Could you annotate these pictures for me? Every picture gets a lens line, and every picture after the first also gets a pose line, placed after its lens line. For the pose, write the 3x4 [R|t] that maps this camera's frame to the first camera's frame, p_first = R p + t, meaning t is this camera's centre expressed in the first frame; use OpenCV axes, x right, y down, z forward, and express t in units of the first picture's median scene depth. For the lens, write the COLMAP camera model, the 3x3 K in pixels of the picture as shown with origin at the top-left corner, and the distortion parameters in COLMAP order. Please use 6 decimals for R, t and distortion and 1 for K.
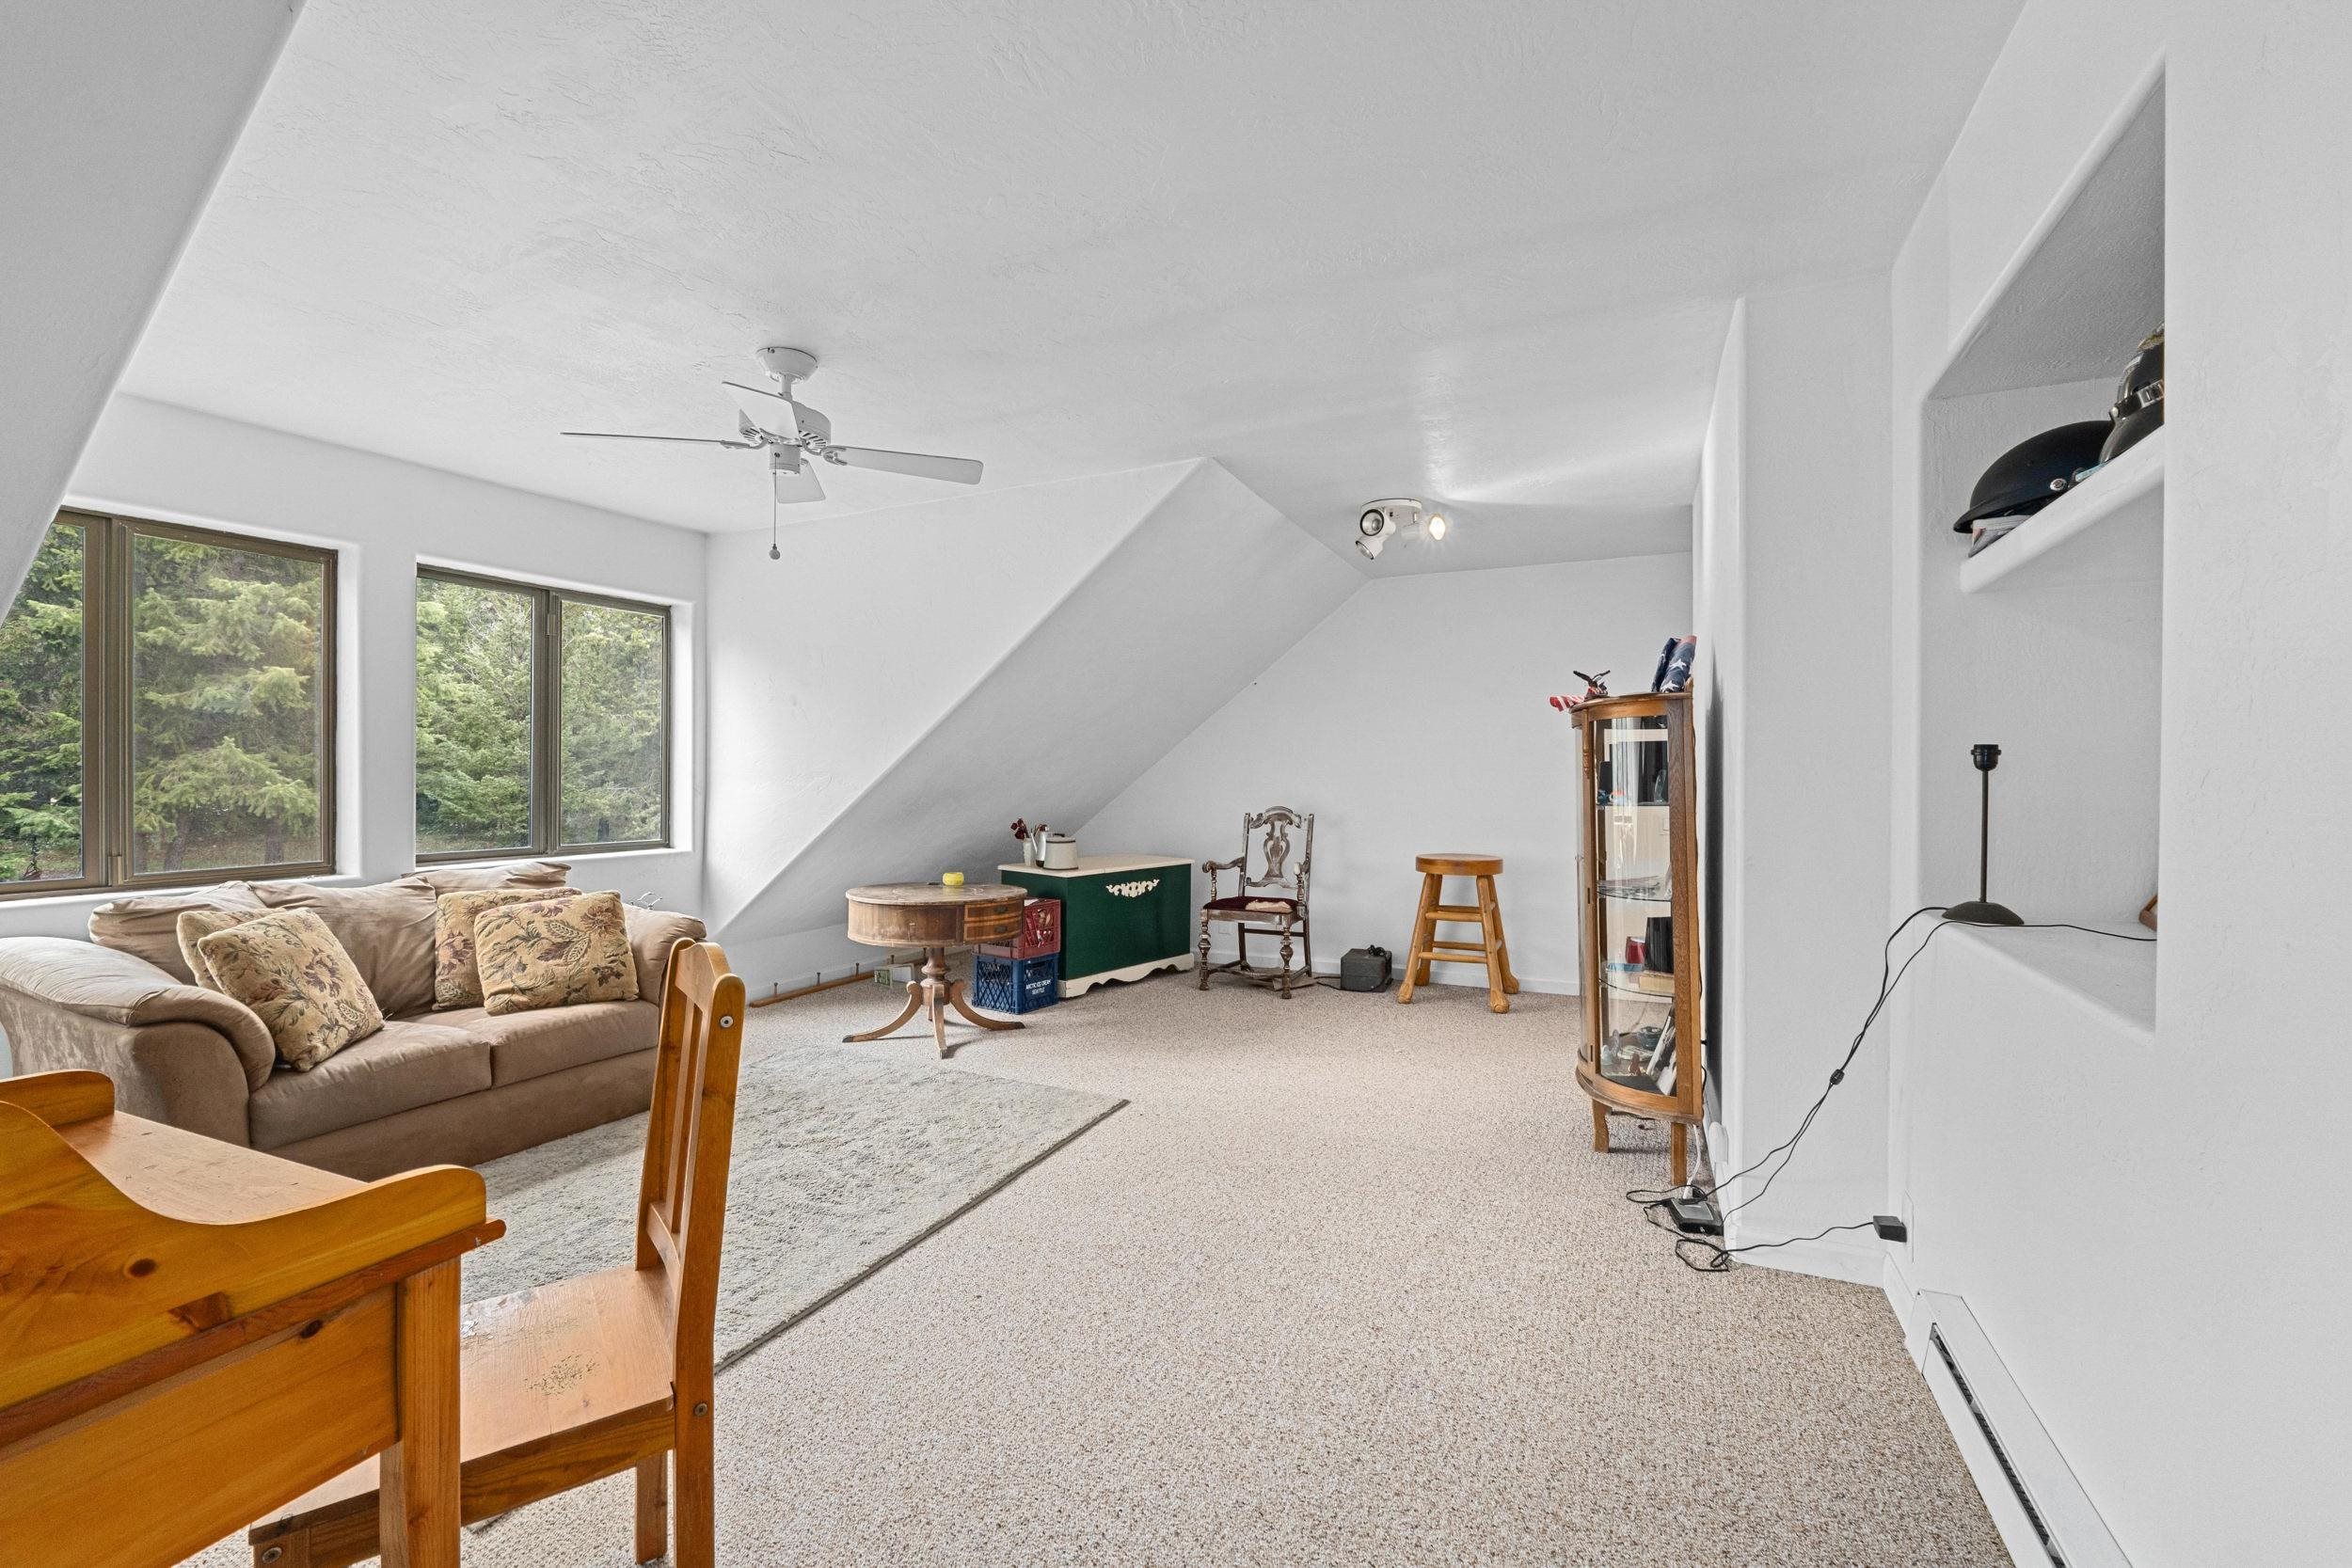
lens RADIAL K [[988.4, 0, 1172.6], [0, 988.4, 782.5], [0, 0, 1]] dist [-0.008285, 0.000184]
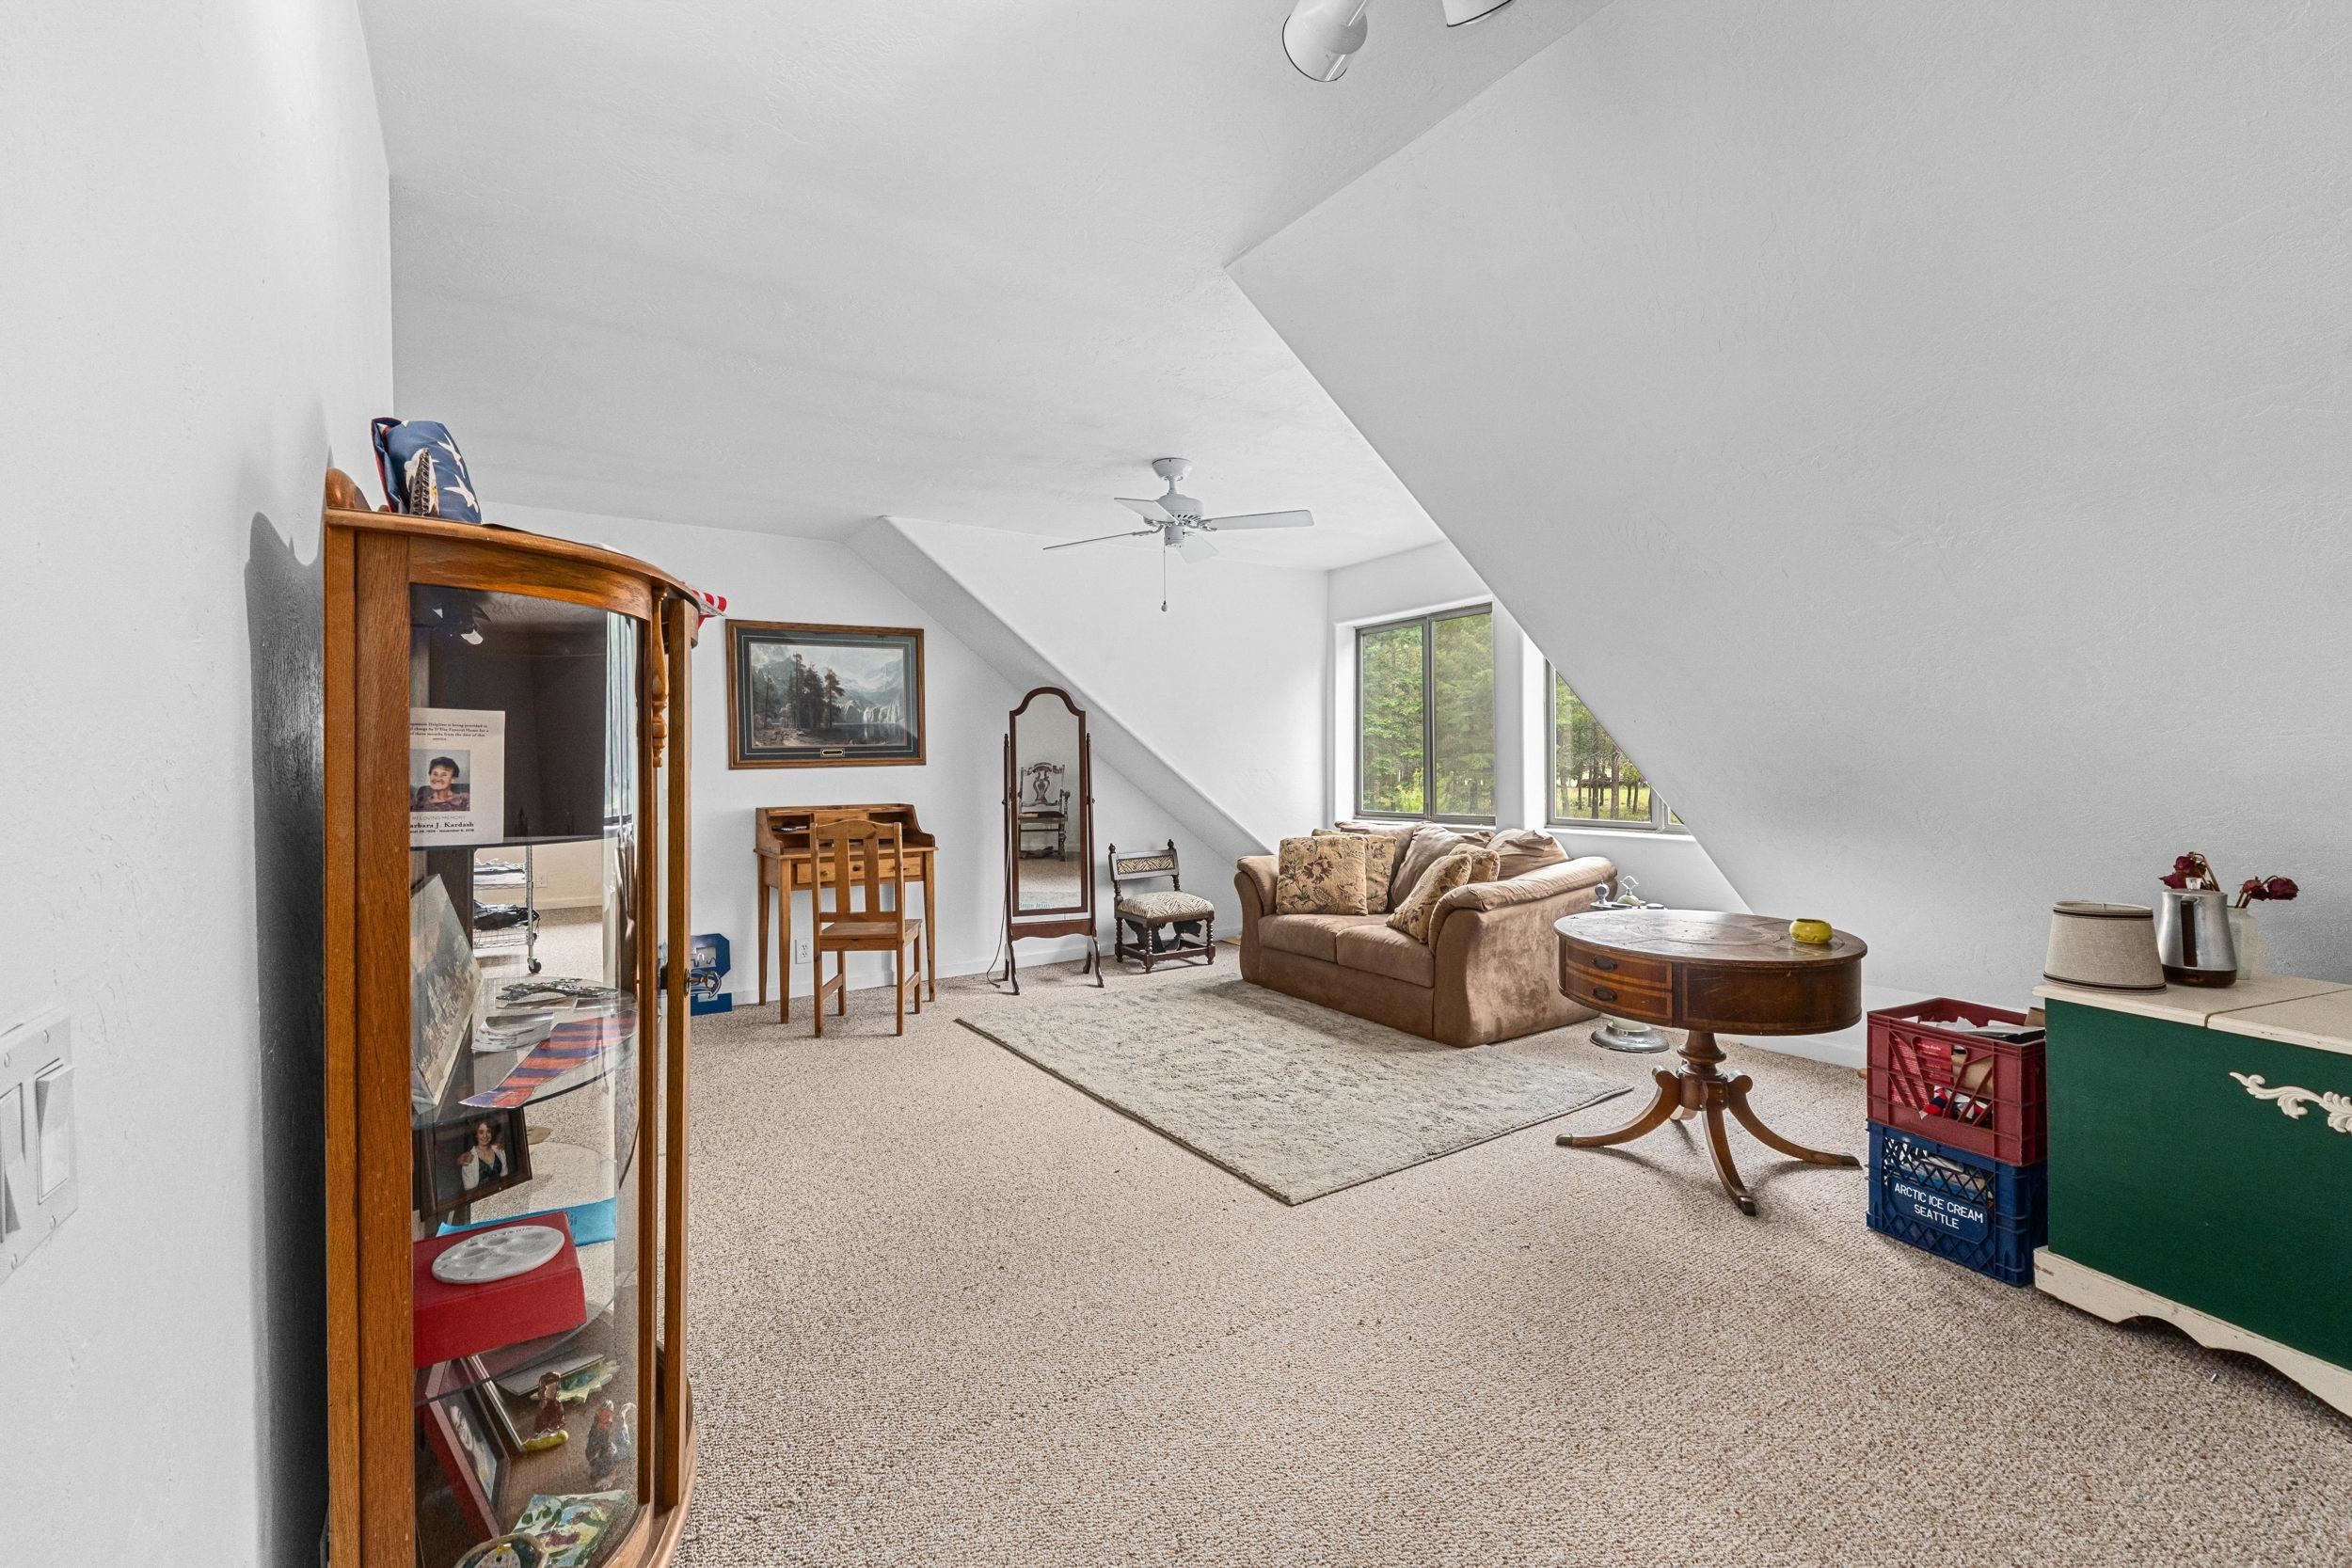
lens RADIAL K [[988.4, 0, 1159.0], [0, 988.4, 773.6], [0, 0, 1]] dist [-0.008285, 0.000184]
pose [[-0.534192, 0.011999, -0.845278, 0.661039], [0.004006, 0.999924, 0.011662, -0.002489], [0.845354, 0.002843, -0.534199, 1.402299]]
